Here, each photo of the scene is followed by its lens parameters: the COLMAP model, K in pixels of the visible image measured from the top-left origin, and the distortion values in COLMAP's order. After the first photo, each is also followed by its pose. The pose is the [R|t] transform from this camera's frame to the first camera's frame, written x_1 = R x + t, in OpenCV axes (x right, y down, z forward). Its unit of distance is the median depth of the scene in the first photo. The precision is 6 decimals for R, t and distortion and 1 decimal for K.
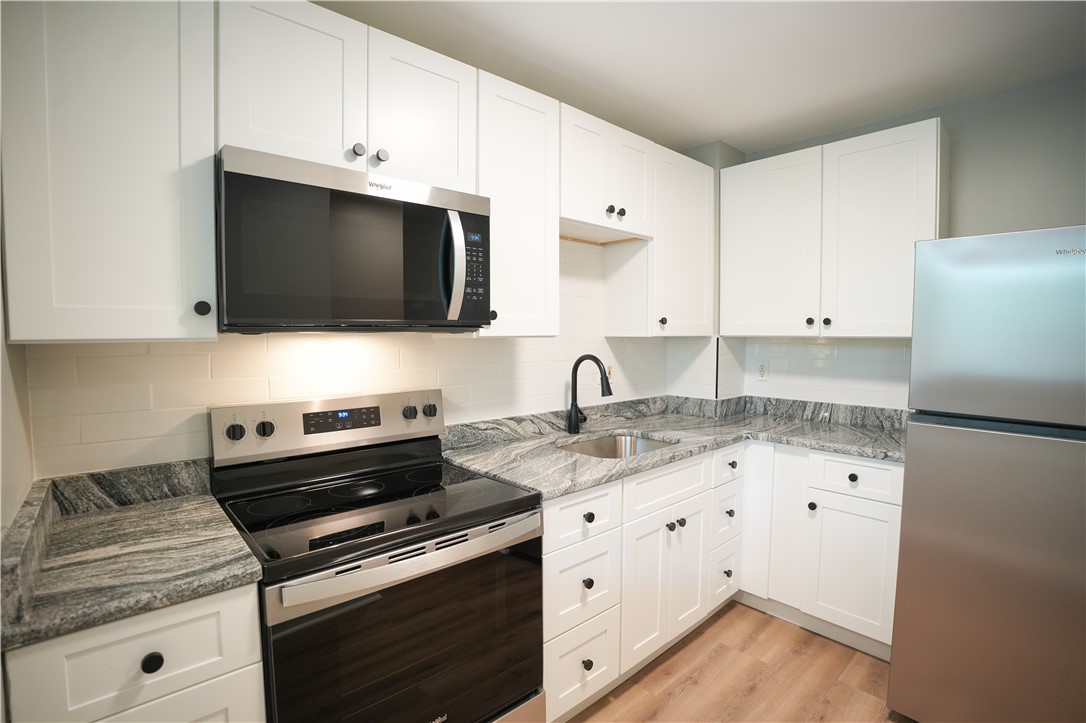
lens RADIAL K [[508.3, 0, 543.0], [0, 508.3, 361.5], [0, 0, 1]] dist [-0.047172, 0.000565]
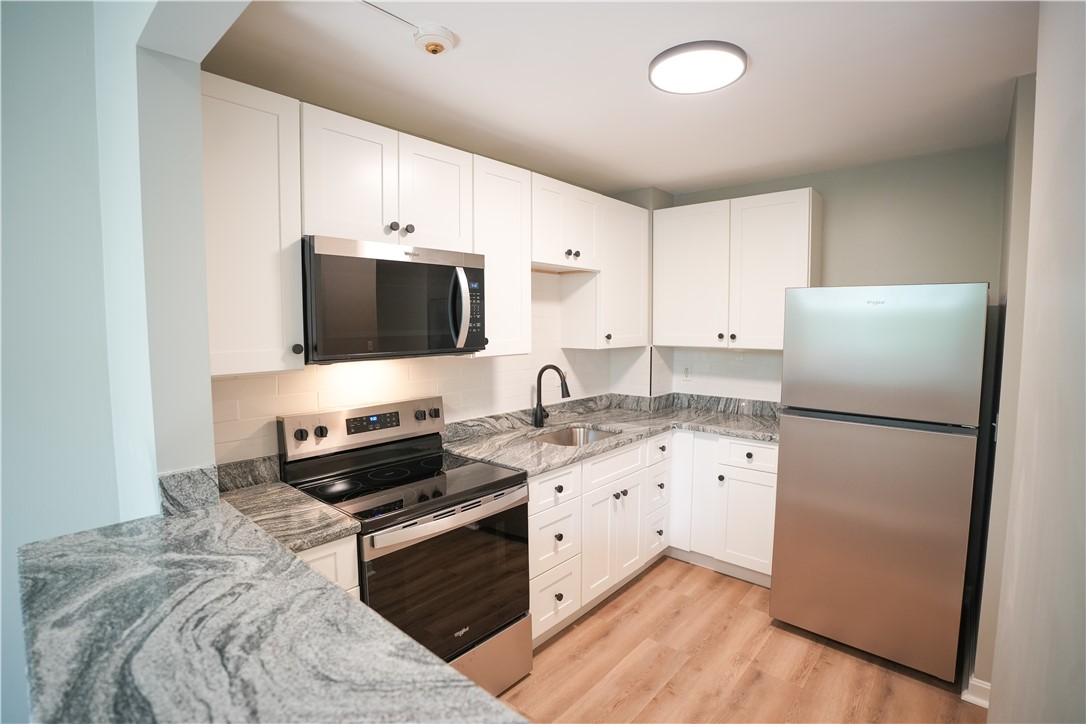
lens RADIAL K [[508.3, 0, 543.0], [0, 508.3, 362.0], [0, 0, 1]] dist [-0.047172, 0.000565]
pose [[0.993107, -0.010970, 0.116694, -0.091656], [0.008727, 0.999768, 0.019712, -0.053807], [-0.116883, -0.018558, 0.992972, -0.296945]]
